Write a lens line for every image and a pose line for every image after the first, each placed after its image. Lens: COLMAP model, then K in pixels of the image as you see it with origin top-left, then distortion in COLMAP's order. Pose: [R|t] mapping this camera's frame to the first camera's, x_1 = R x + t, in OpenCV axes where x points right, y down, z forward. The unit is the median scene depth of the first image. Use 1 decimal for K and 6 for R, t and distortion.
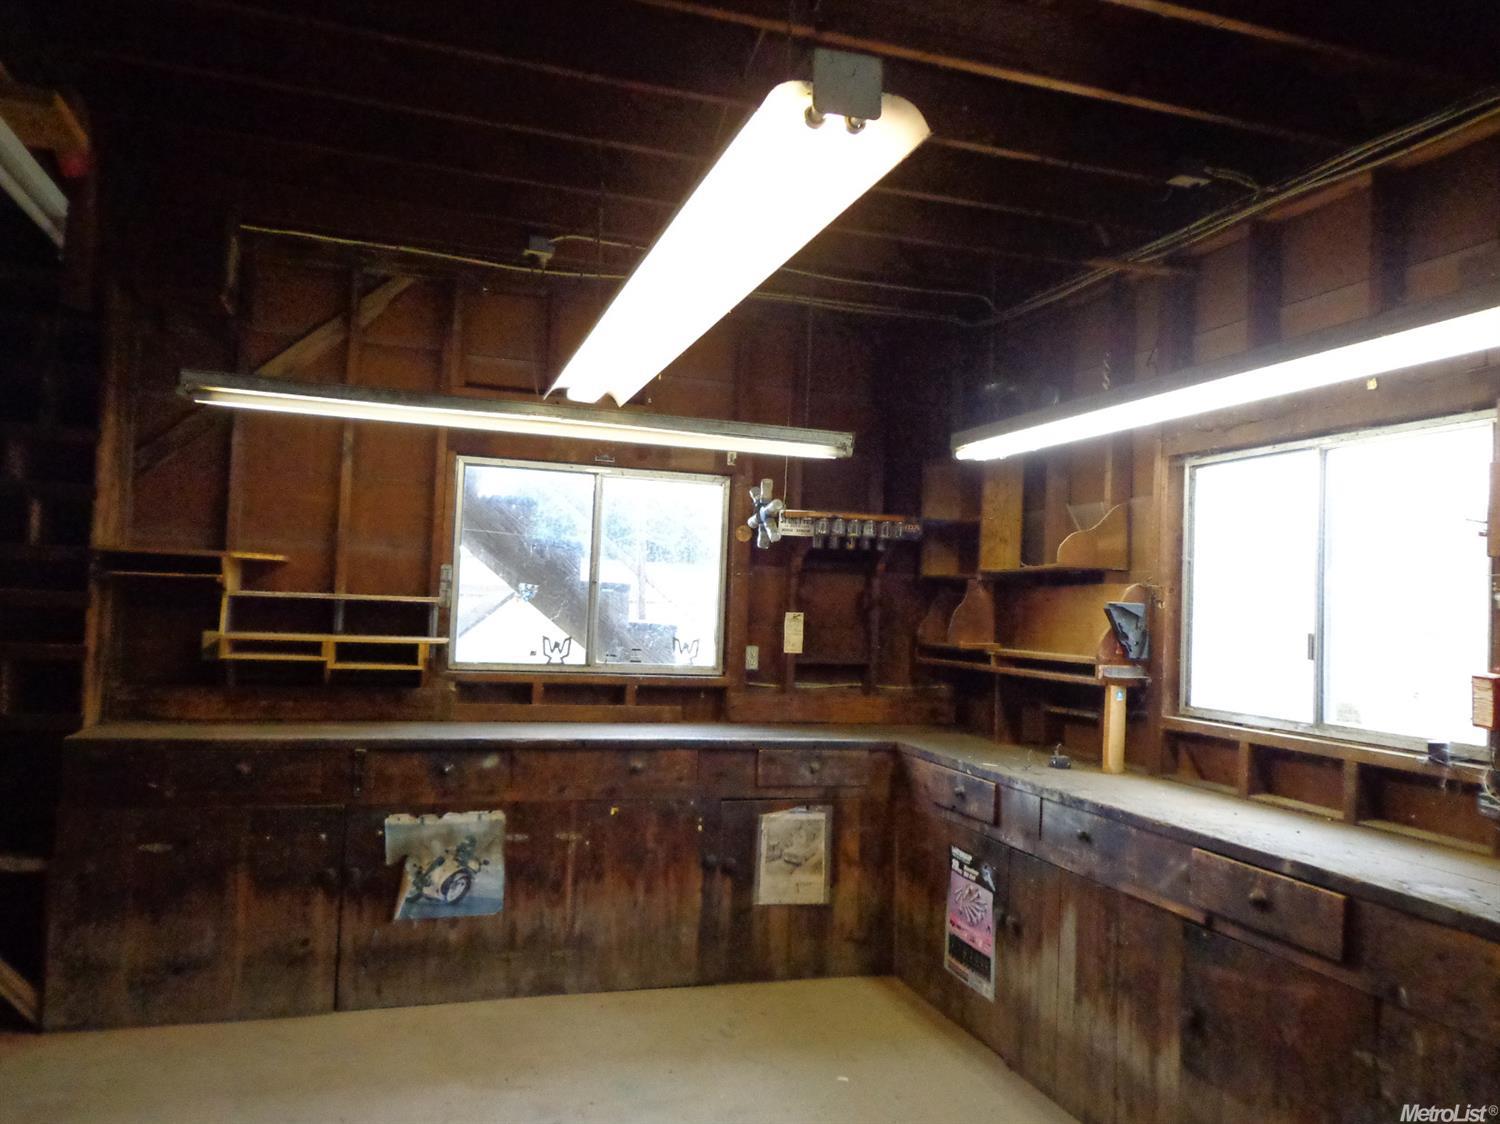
lens RADIAL K [[1093.2, 0, 755.6], [0, 1093.2, 559.8], [0, 0, 1]] dist [-0.016181, 0.012749]
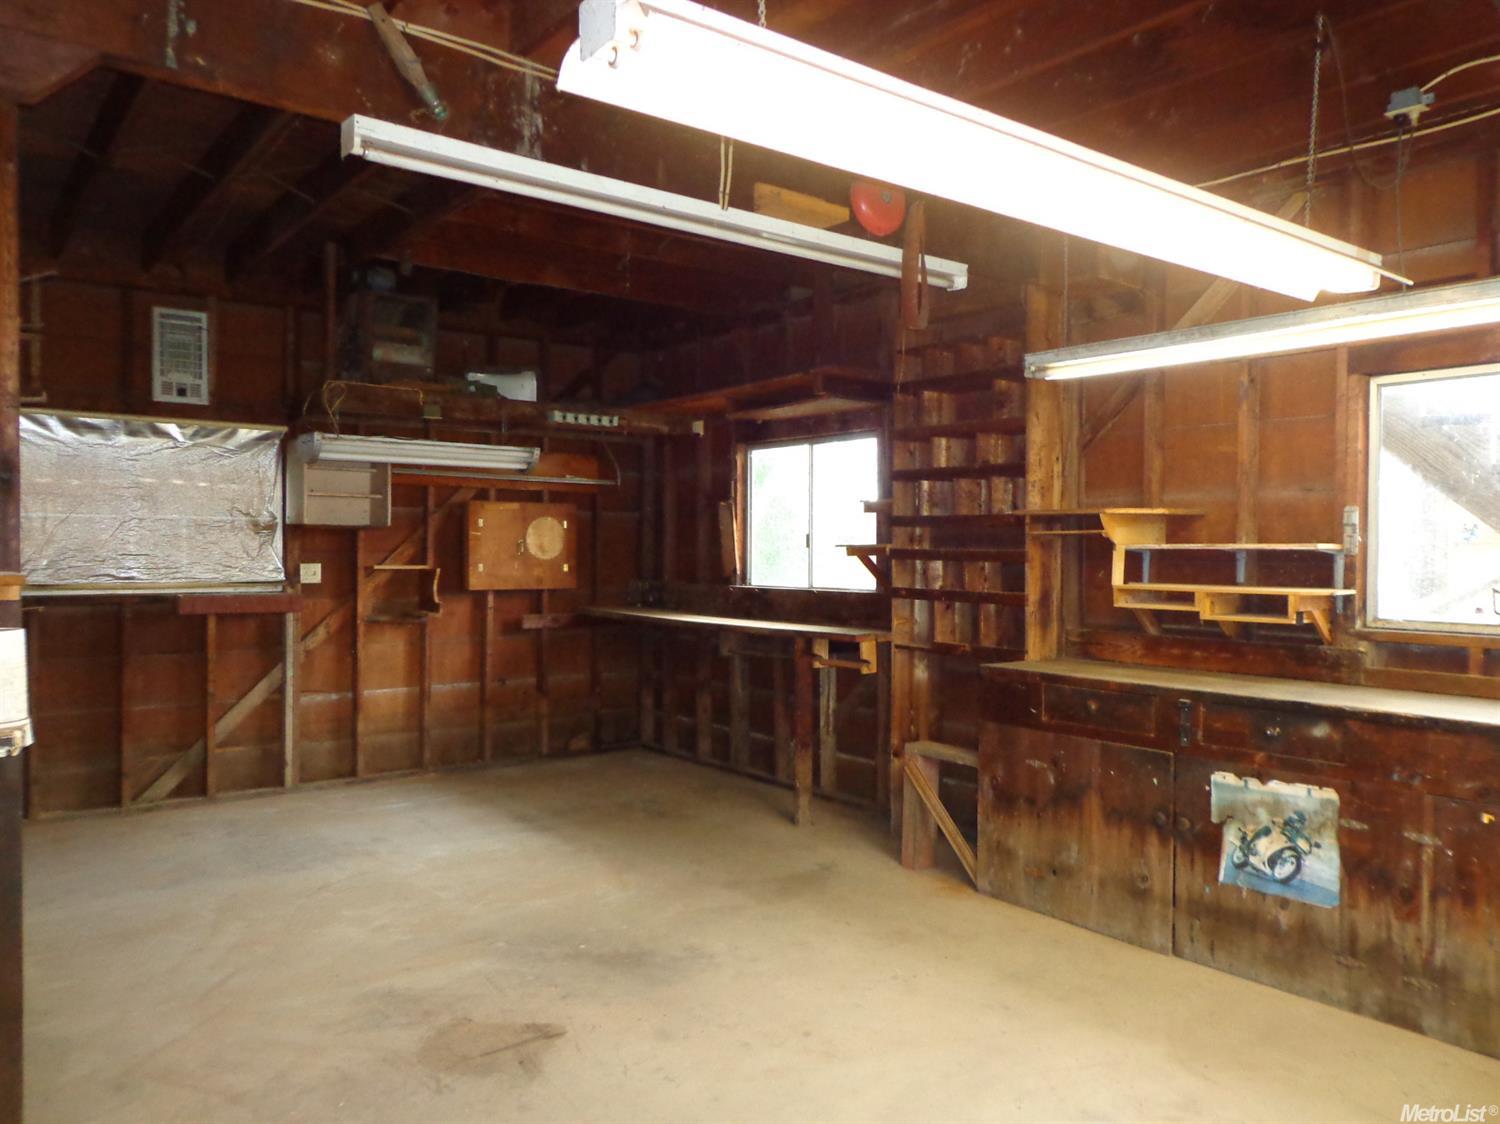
lens RADIAL K [[1093.2, 0, 755.6], [0, 1093.2, 561.8], [0, 0, 1]] dist [-0.016181, 0.012749]
pose [[0.344952, -0.020820, -0.938389, 0.419974], [0.050870, 0.998699, -0.003458, 0.031954], [0.937241, -0.046543, 0.345563, 0.291727]]
